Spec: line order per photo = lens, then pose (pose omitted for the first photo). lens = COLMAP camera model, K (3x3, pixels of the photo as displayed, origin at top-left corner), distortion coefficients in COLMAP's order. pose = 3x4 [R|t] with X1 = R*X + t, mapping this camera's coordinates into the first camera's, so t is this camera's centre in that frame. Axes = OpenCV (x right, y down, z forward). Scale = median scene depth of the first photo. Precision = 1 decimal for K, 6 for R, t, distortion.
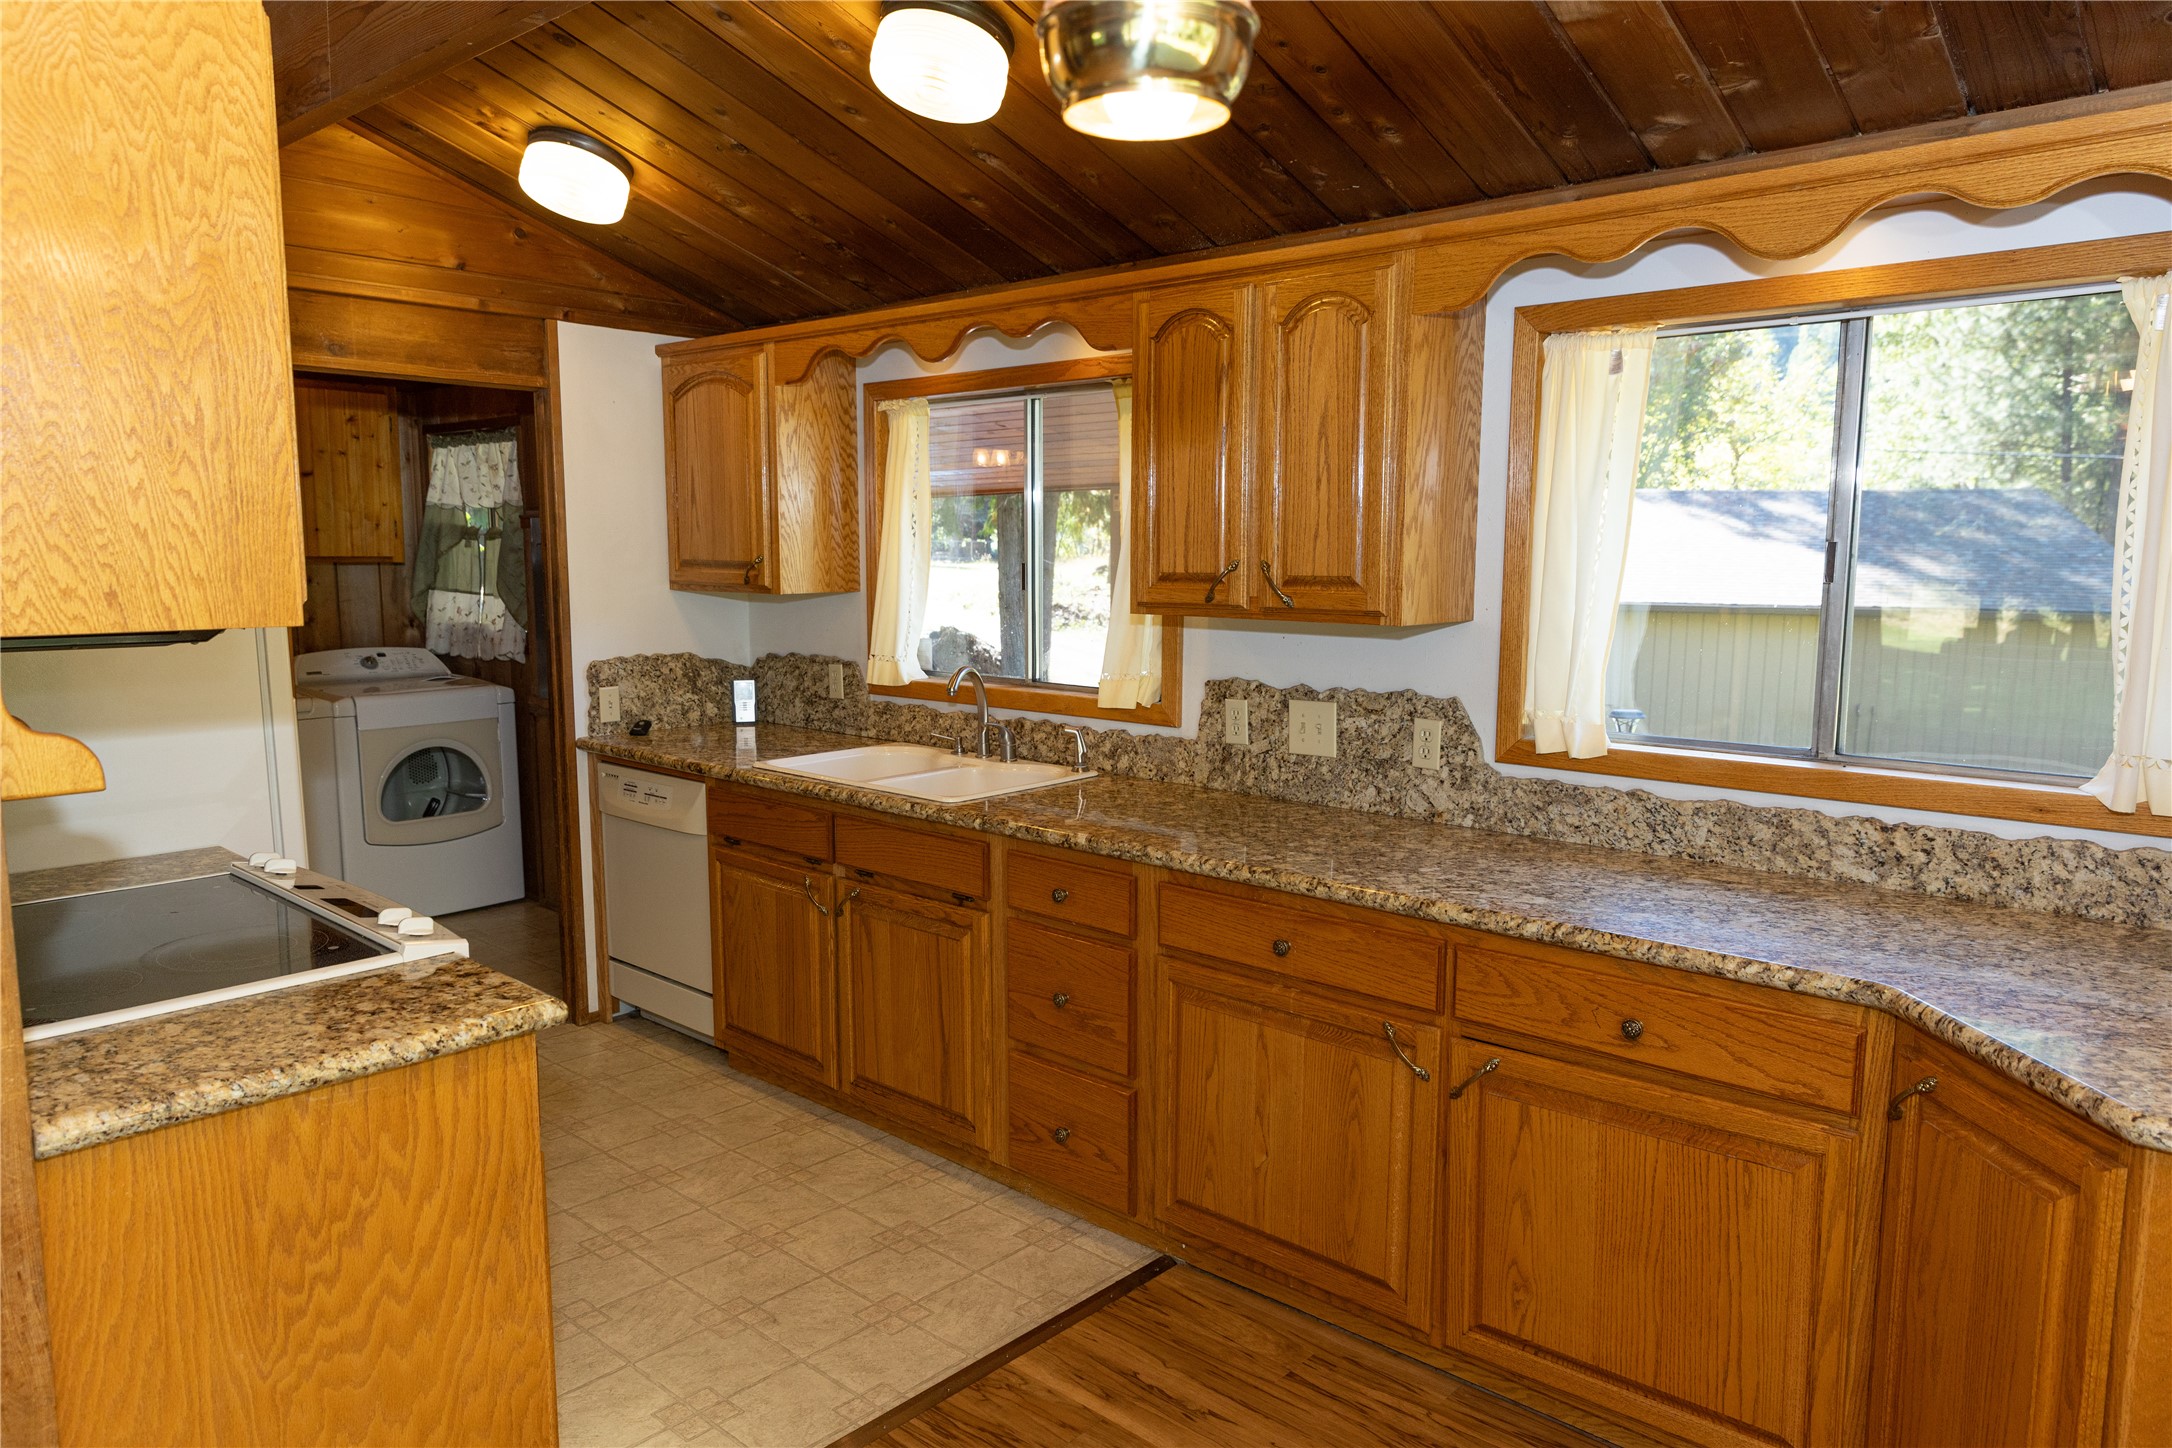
lens RADIAL K [[1479.5, 0, 1057.1], [0, 1479.5, 722.4], [0, 0, 1]] dist [0.014644, -0.008878]
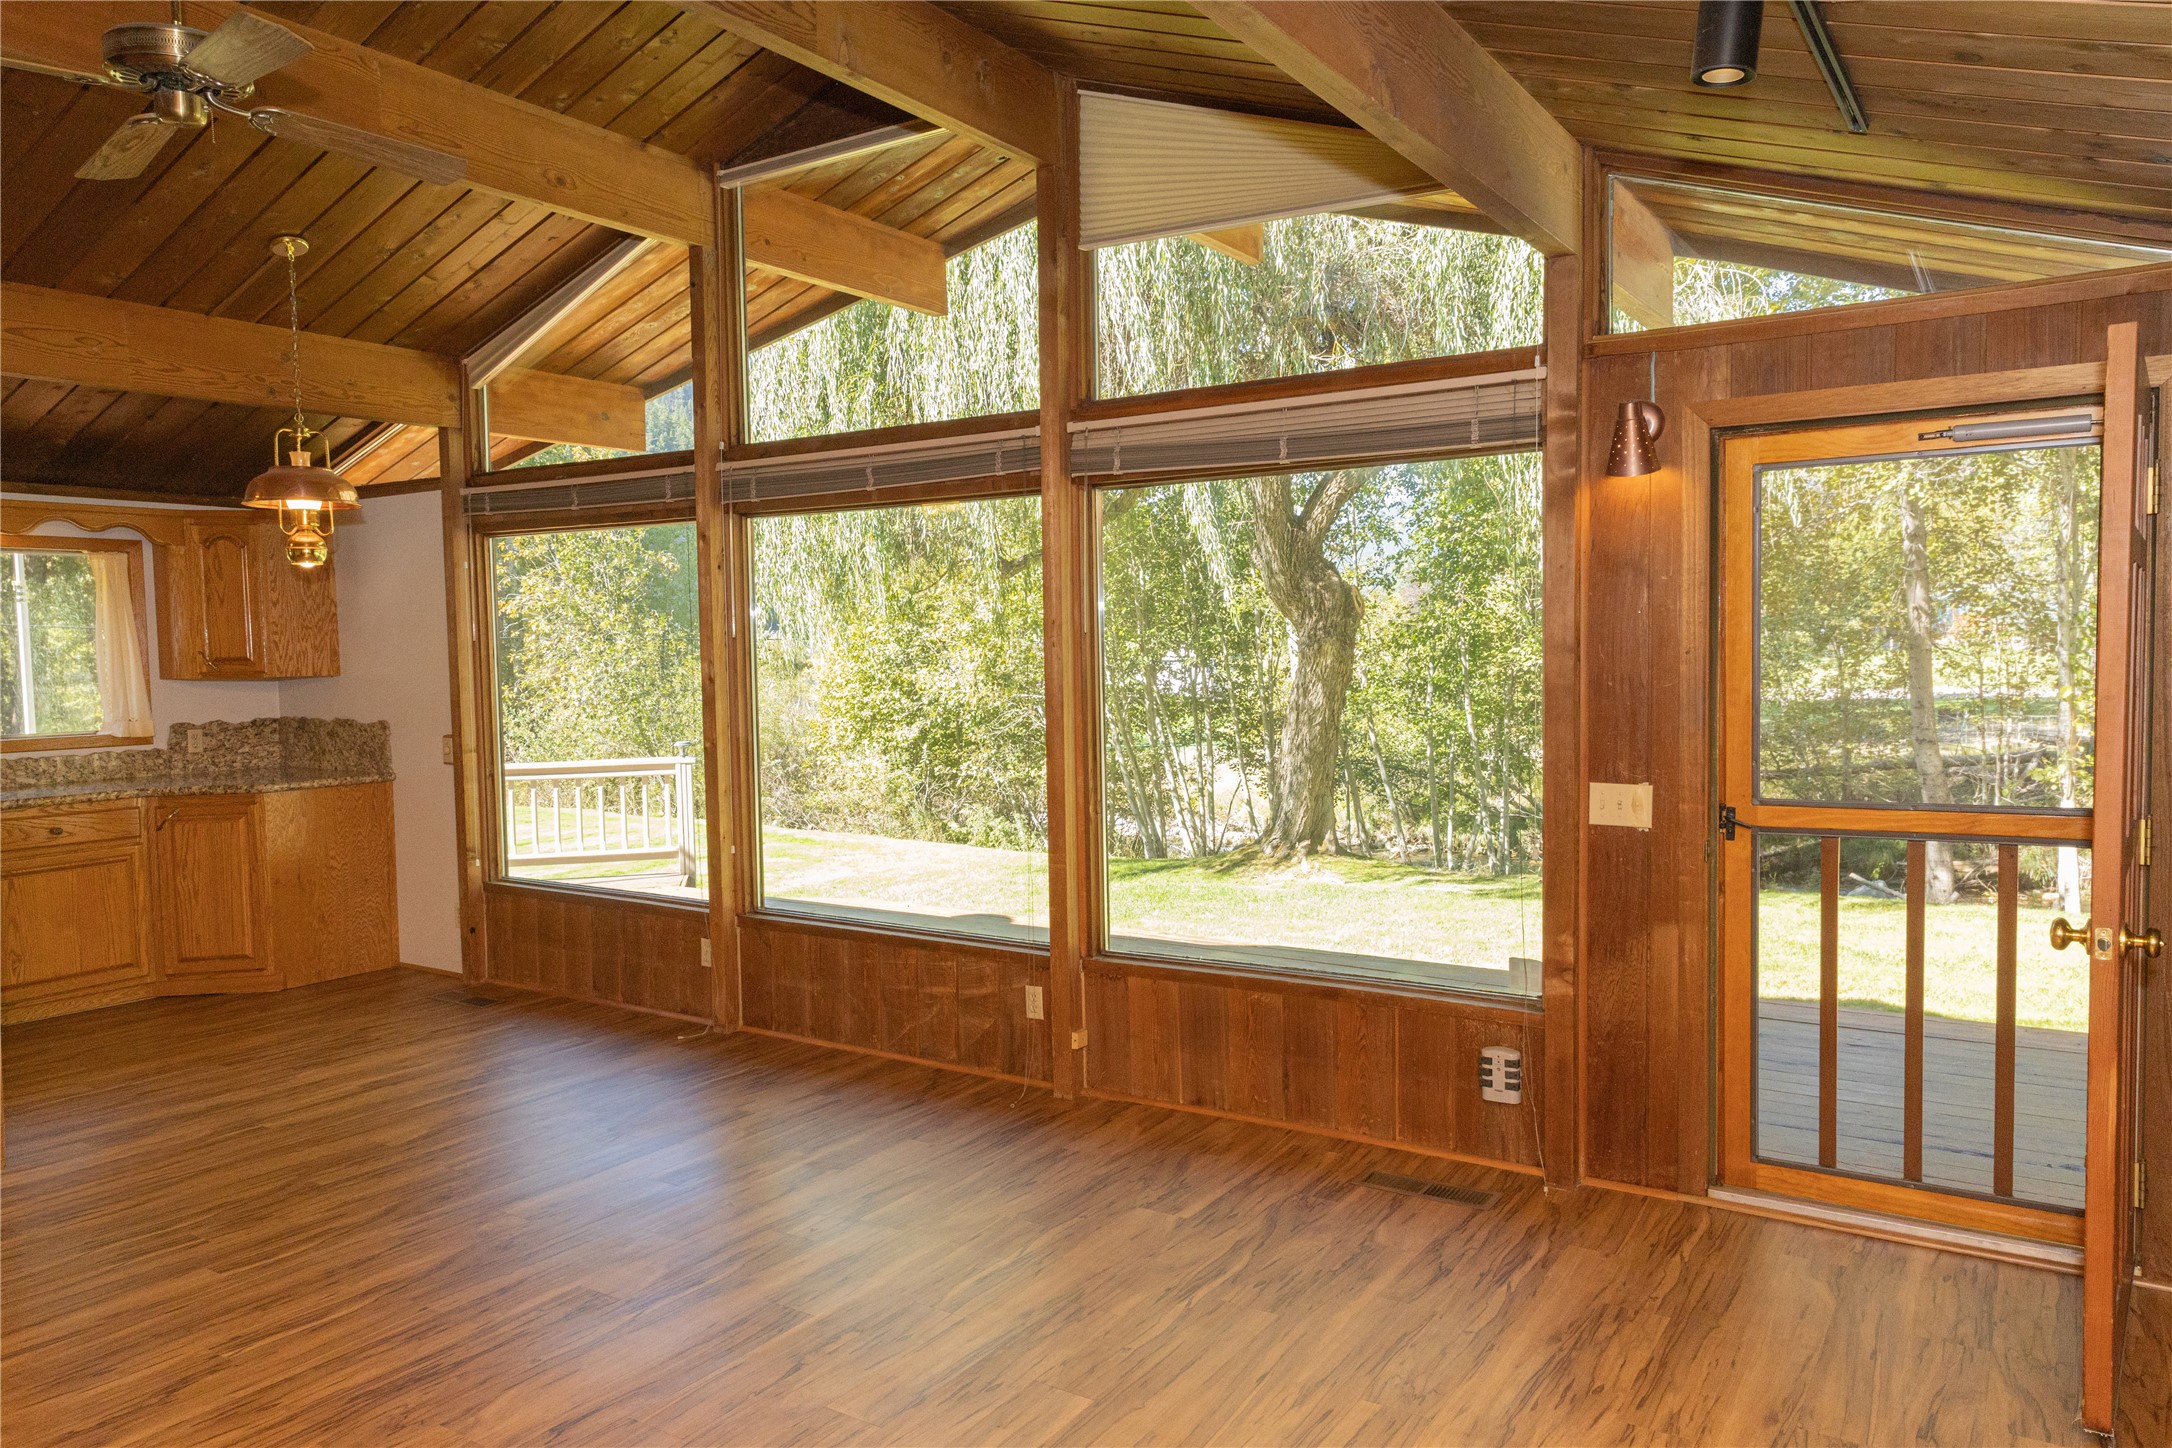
lens RADIAL K [[1479.5, 0, 1100.3], [0, 1479.5, 742.7], [0, 0, 1]] dist [0.014644, -0.008878]
pose [[-0.166596, -0.067831, 0.983689, -1.991098], [0.136543, 0.986432, 0.091145, 0.053689], [-0.976525, 0.149500, -0.155073, -0.319767]]
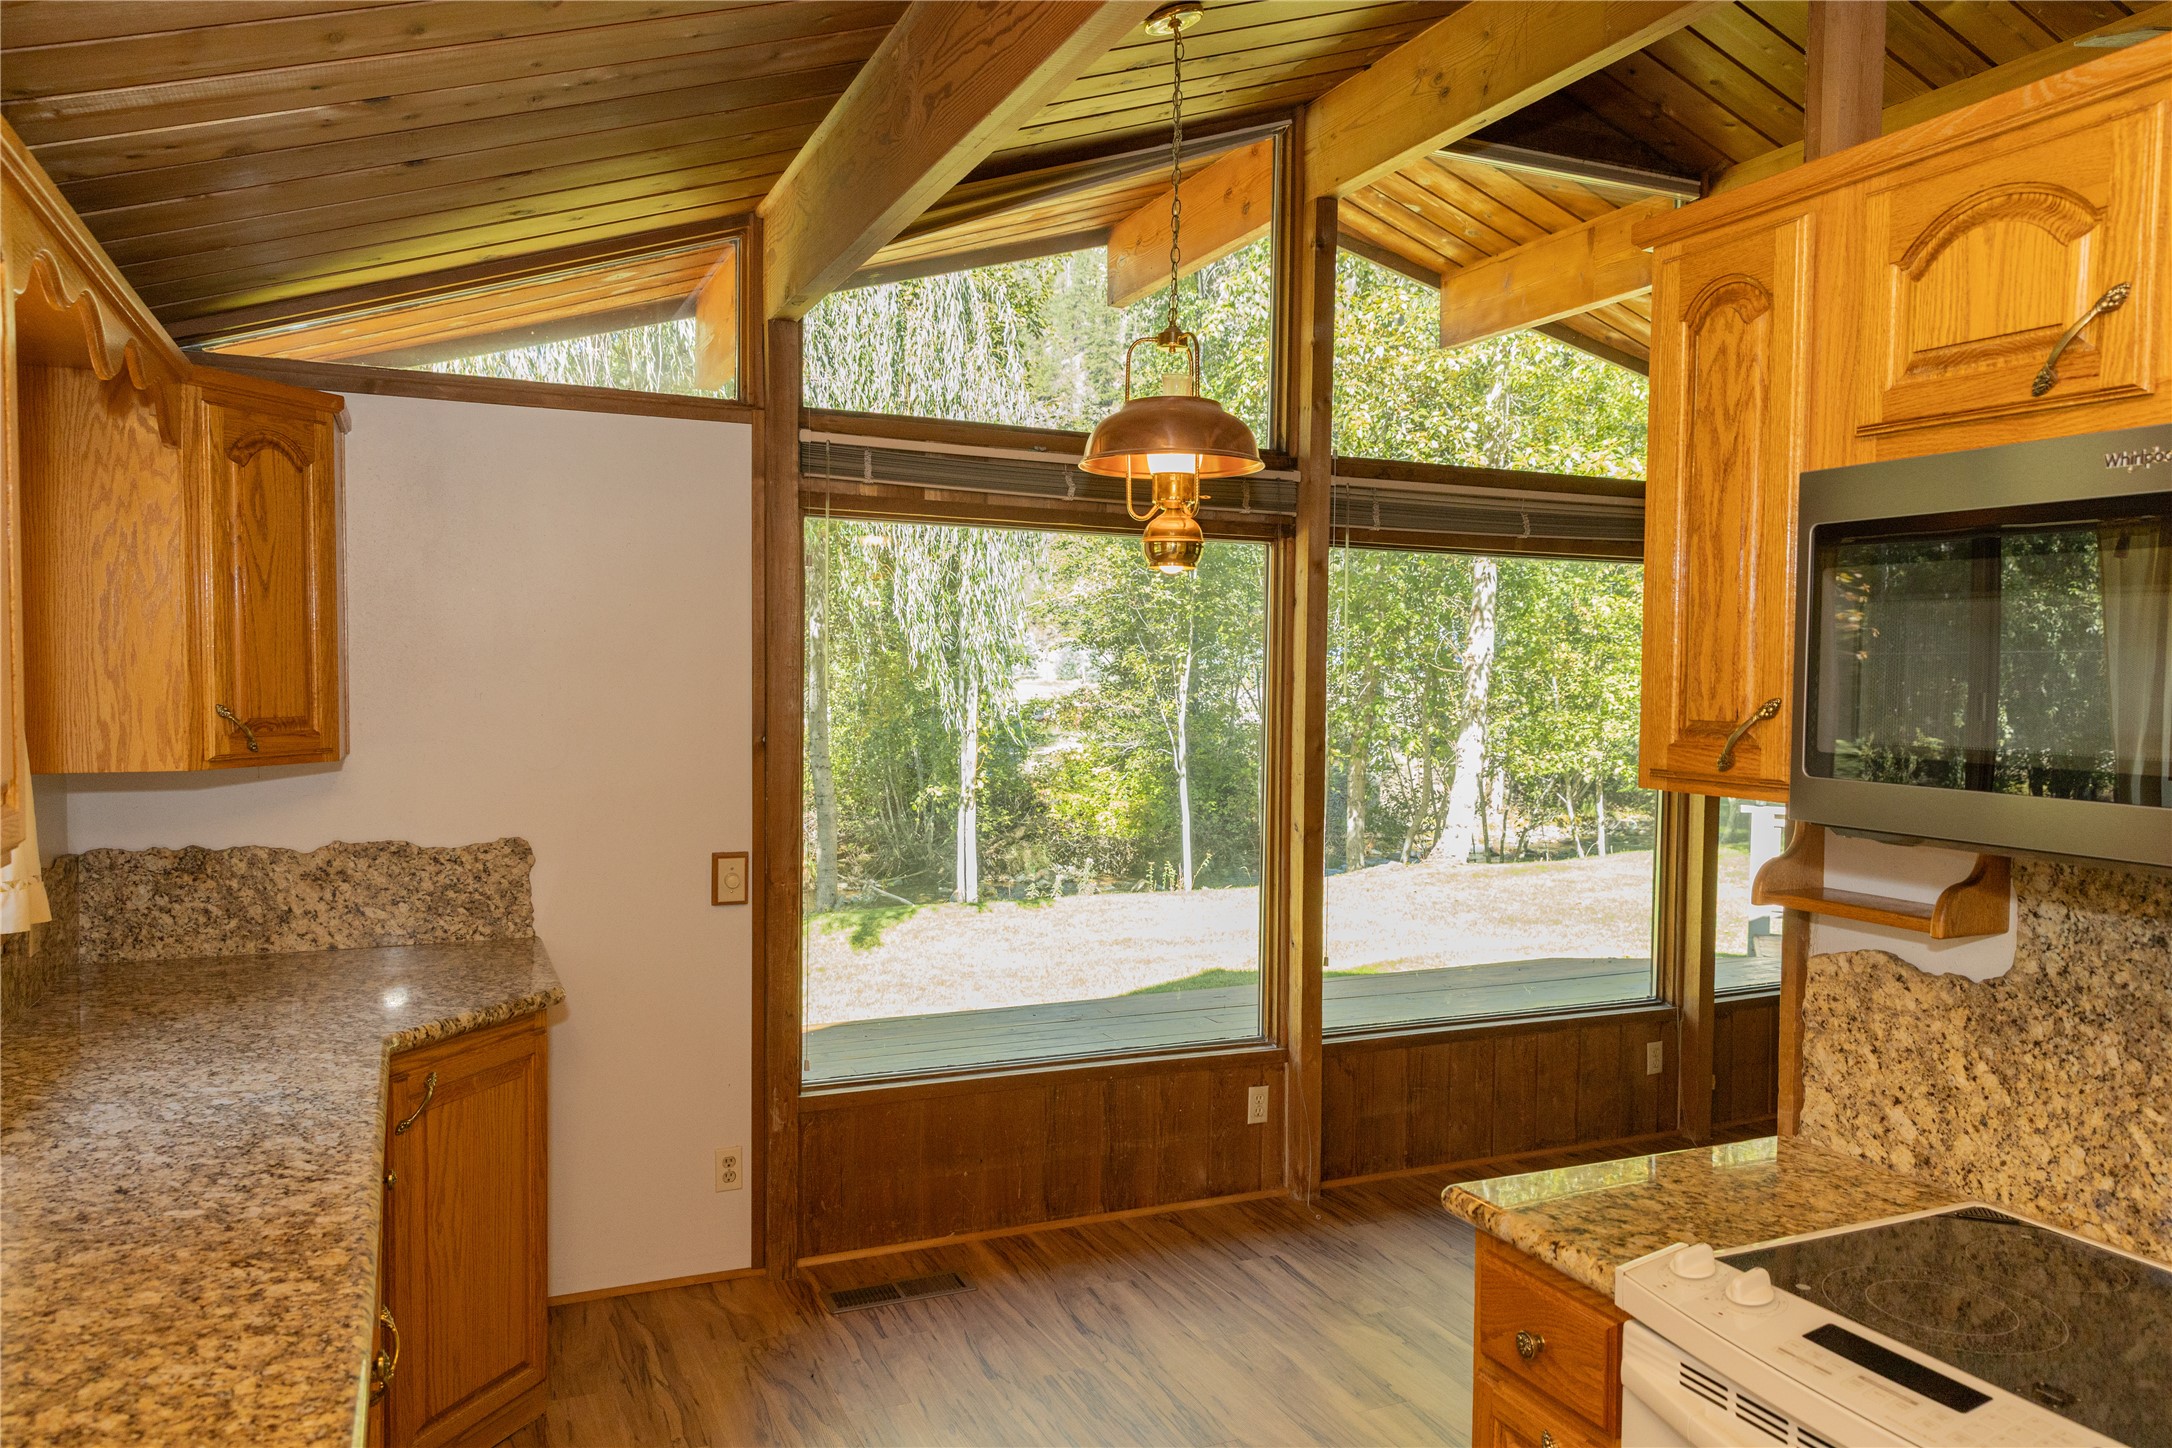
lens RADIAL K [[1479.5, 0, 1072.6], [0, 1479.5, 722.2], [0, 0, 1]] dist [0.014644, -0.008878]
pose [[-0.919190, -0.030574, 0.392626, -0.337460], [0.032357, 0.987748, 0.152667, -0.190128], [-0.392483, 0.153034, -0.906939, 1.359862]]
